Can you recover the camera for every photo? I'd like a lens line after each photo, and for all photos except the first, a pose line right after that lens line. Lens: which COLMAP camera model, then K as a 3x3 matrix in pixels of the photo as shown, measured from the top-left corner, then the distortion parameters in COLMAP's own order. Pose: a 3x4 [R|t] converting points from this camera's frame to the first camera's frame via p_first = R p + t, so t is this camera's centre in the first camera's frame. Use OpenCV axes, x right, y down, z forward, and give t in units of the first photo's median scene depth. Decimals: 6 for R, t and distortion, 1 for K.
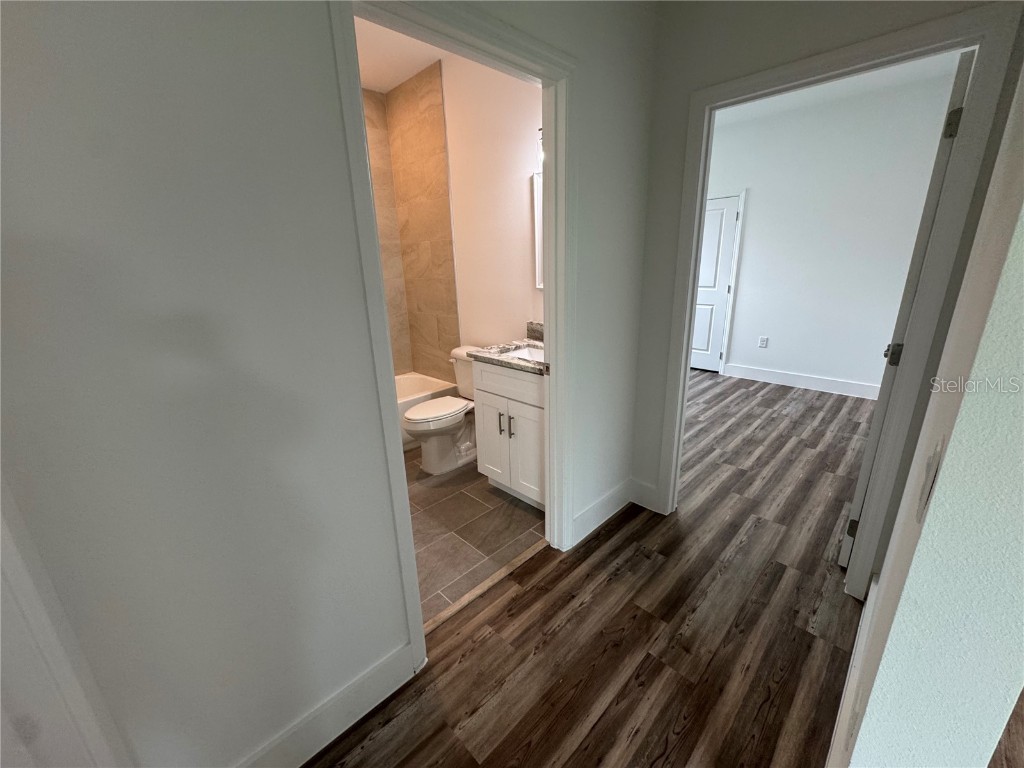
lens RADIAL K [[408.1, 0, 508.0], [0, 408.1, 384.2], [0, 0, 1]] dist [-0.004452, 0.000853]
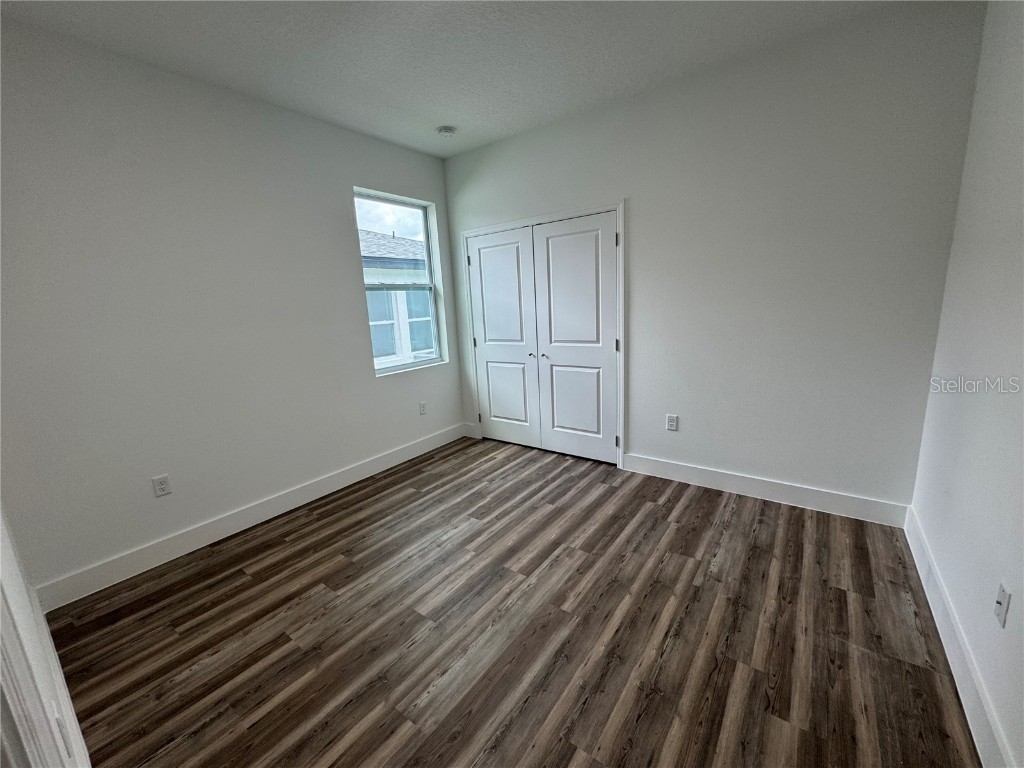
lens RADIAL K [[408.1, 0, 509.3], [0, 408.1, 383.0], [0, 0, 1]] dist [-0.004452, 0.000853]
pose [[0.987860, -0.049821, 0.147140, 0.301188], [0.064542, 0.993187, -0.097029, -0.132923], [-0.141304, 0.105348, 0.984345, 0.420871]]
